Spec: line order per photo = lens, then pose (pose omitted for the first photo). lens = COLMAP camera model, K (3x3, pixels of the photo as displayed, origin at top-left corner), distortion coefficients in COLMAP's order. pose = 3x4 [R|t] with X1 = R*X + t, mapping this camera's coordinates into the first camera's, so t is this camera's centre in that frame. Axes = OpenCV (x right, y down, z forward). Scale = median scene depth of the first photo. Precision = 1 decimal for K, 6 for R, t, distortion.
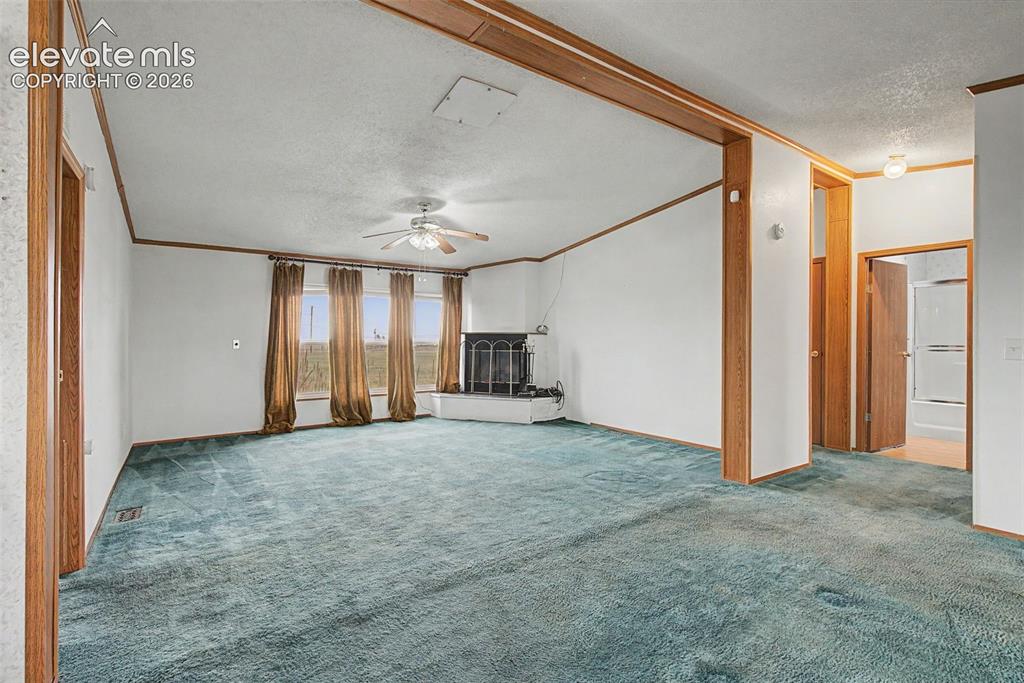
lens RADIAL K [[473.8, 0, 507.0], [0, 473.8, 340.0], [0, 0, 1]] dist [-0.000946, 0.000145]
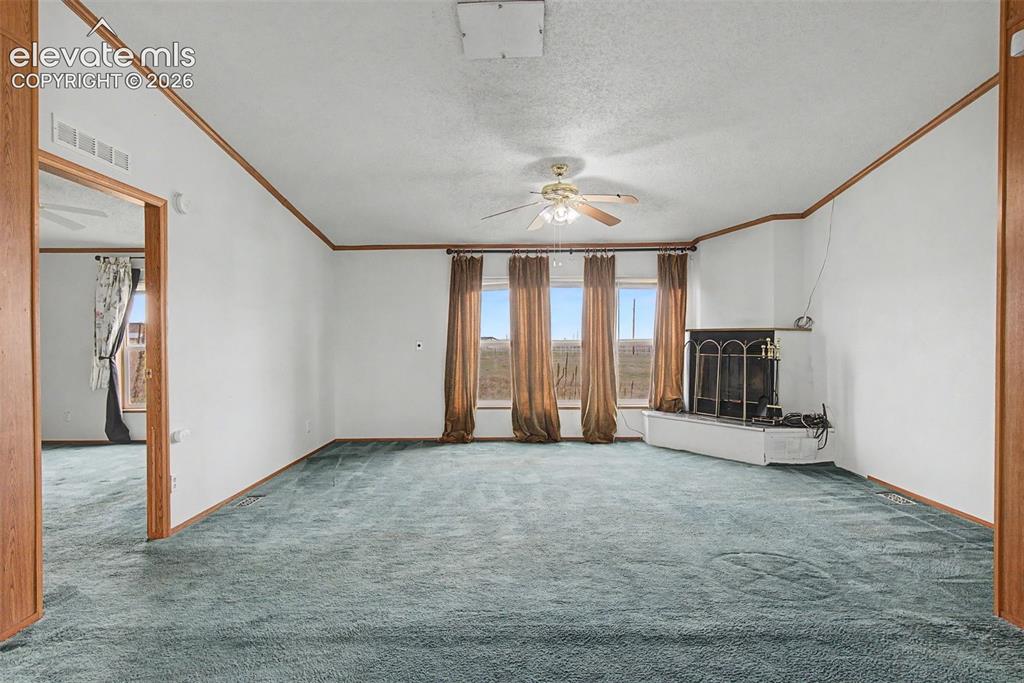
lens RADIAL K [[596.2, 0, 504.4], [0, 596.2, 347.0], [0, 0, 1]] dist [0.005815, 0.001561]
pose [[0.809987, 0.002211, -0.586443, 0.239691], [0.005975, 0.999910, 0.012023, -0.001592], [0.586417, -0.013242, 0.809901, 0.107983]]
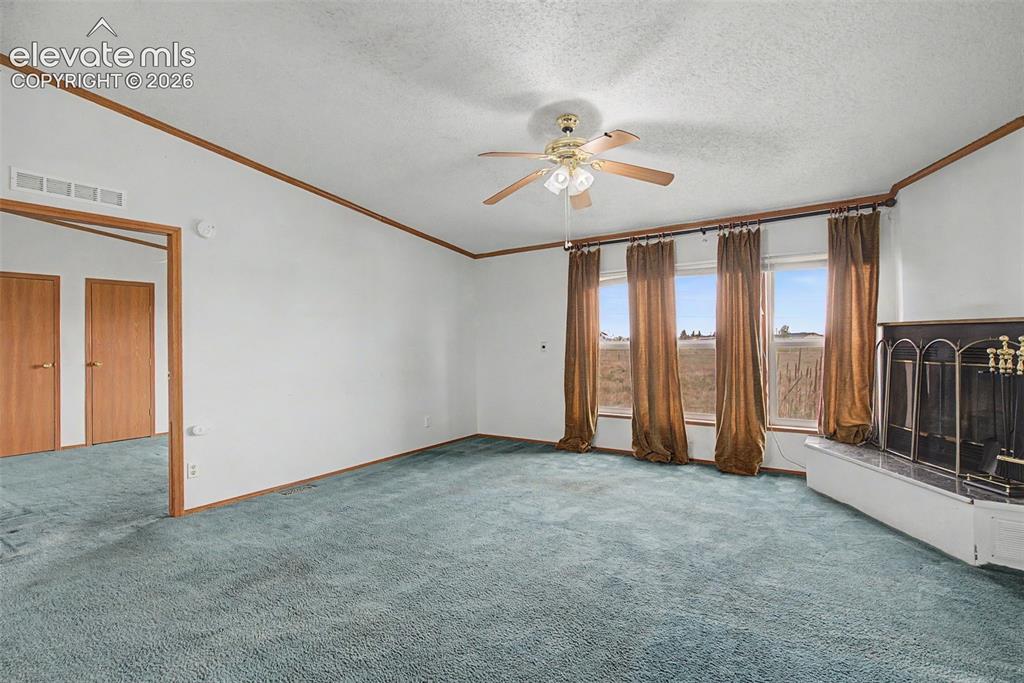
lens RADIAL K [[489.5, 0, 504.2], [0, 489.5, 338.7], [0, 0, 1]] dist [-0.001506, -0.000144]
pose [[0.342912, -0.009260, -0.939322, 0.276928], [0.016094, 0.999863, -0.003982, -0.004238], [0.939230, -0.013752, 0.343013, 0.514081]]
